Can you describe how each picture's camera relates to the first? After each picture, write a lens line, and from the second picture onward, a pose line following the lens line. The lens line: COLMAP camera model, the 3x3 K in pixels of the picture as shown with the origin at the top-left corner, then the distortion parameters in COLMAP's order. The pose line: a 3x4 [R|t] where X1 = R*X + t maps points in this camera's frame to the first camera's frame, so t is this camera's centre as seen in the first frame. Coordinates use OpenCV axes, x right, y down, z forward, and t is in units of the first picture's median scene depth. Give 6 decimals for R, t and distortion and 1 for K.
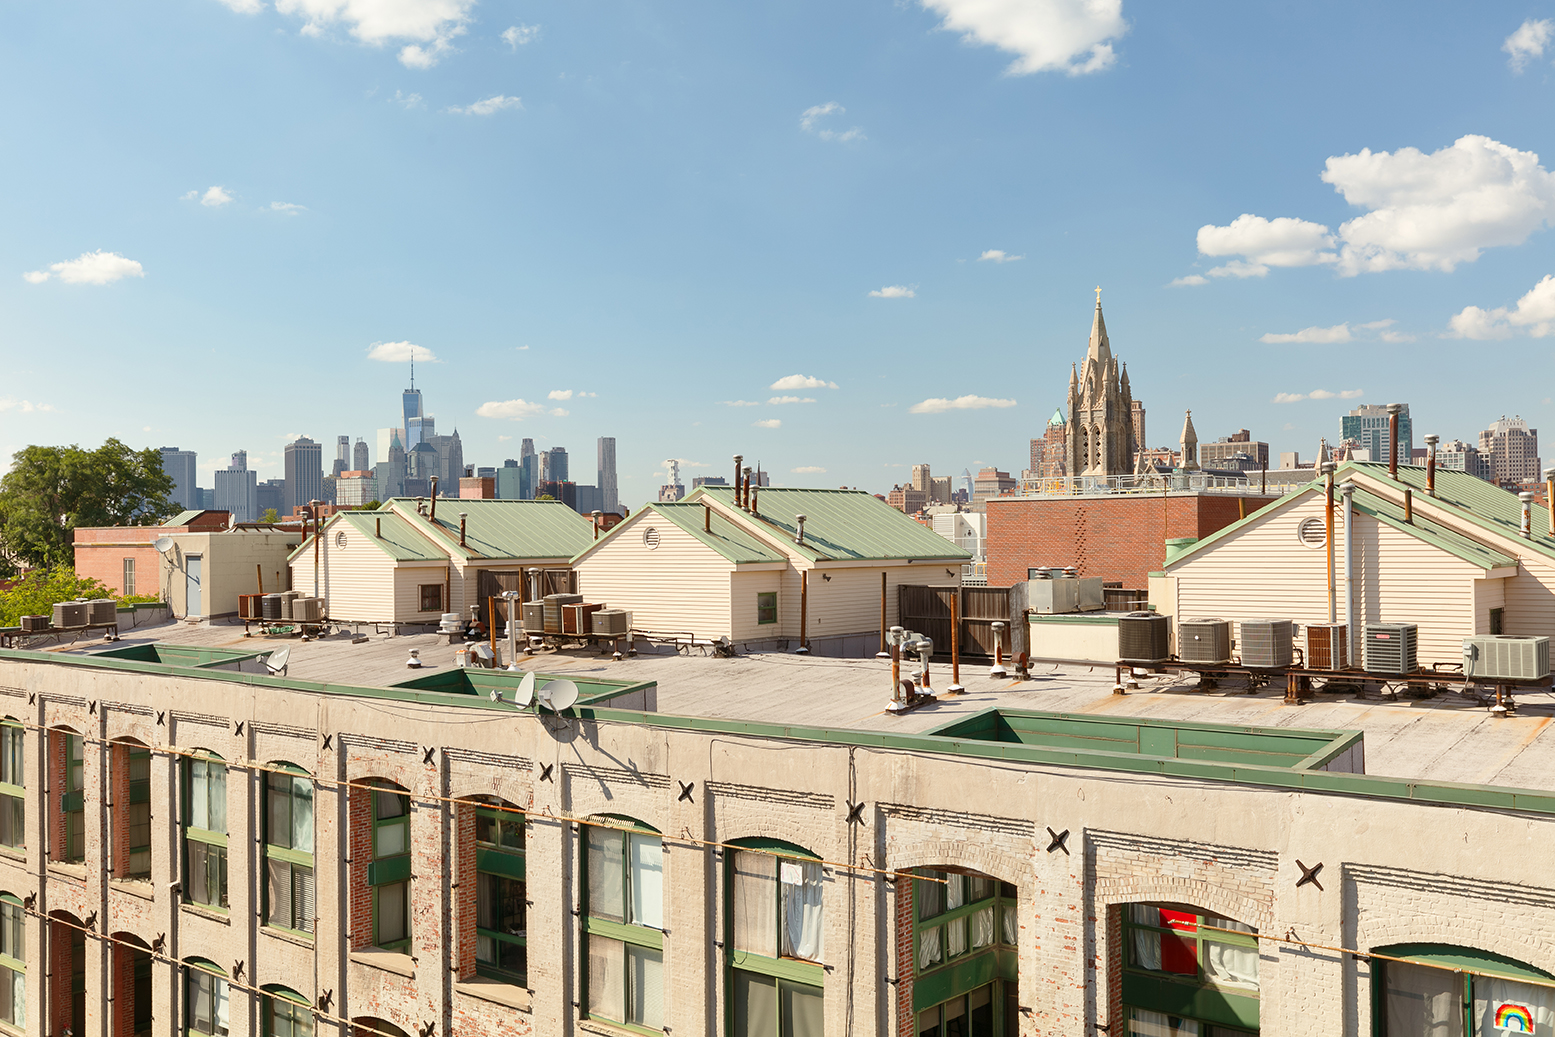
lens RADIAL K [[1554.4, 0, 777.5], [0, 1554.4, 518.5], [0, 0, 1]] dist [-0.008973, -0.011605]
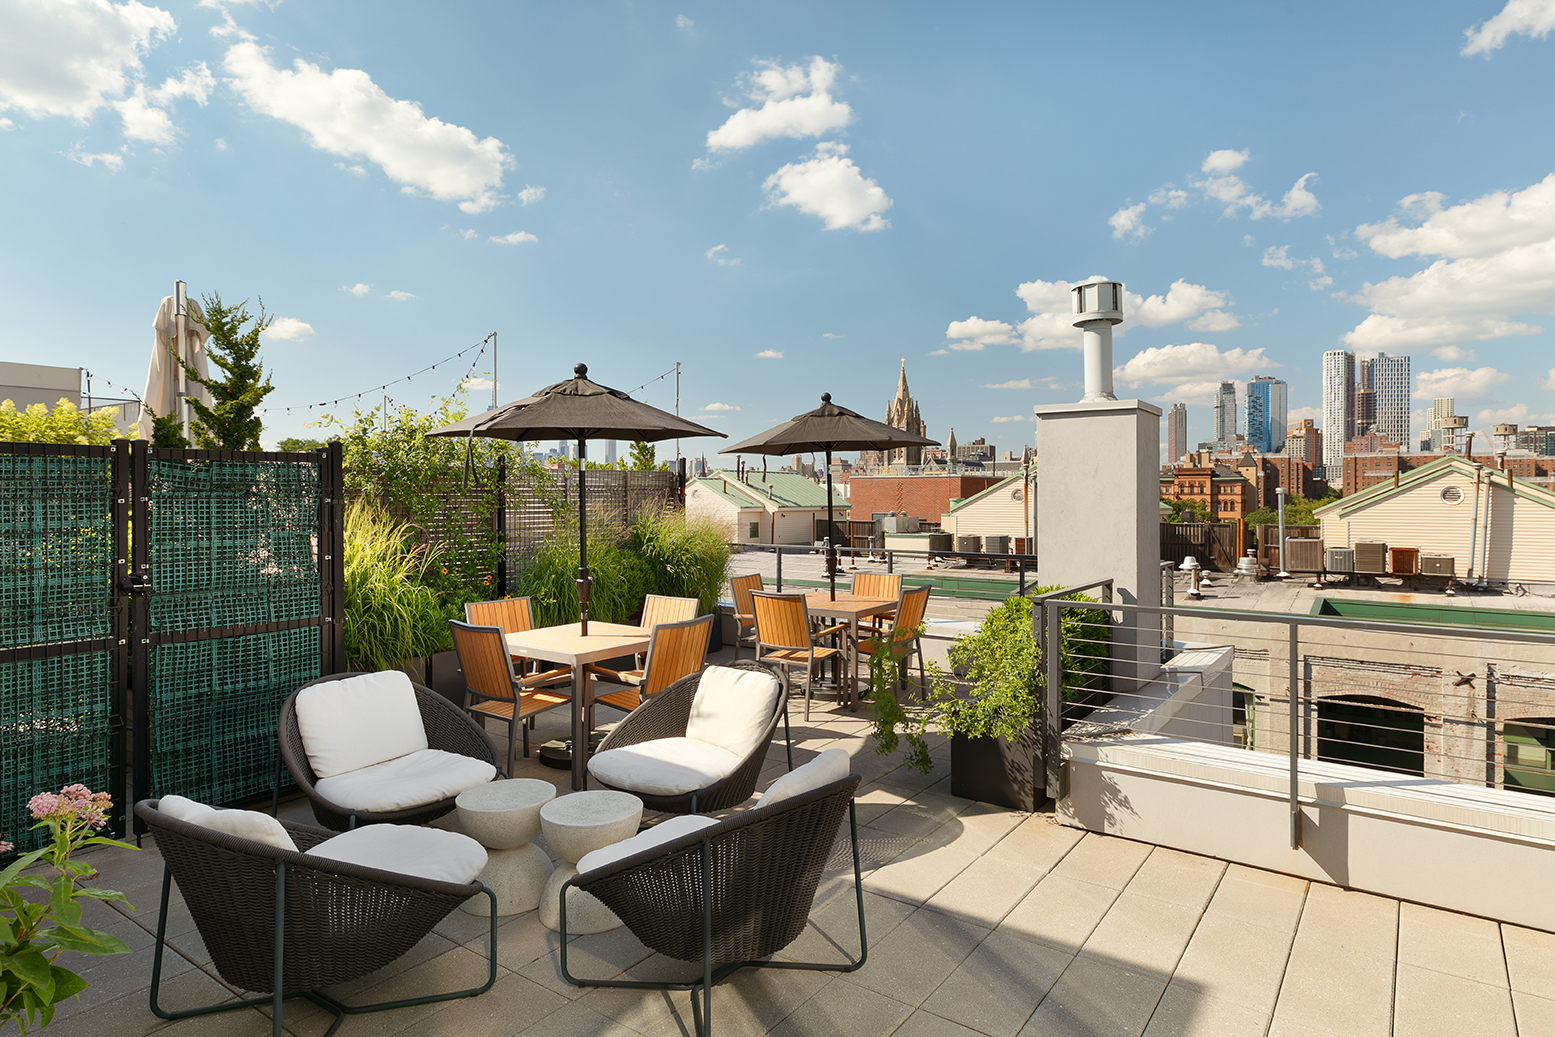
lens RADIAL K [[893.8, 0, 777.5], [0, 893.8, 518.5], [0, 0, 1]] dist [0.000637, -0.000001]
pose [[0.996501, 0.006408, 0.083334, -0.089087], [-0.009542, 0.999260, 0.037269, -0.002502], [-0.083034, -0.037934, 0.995824, -0.209445]]
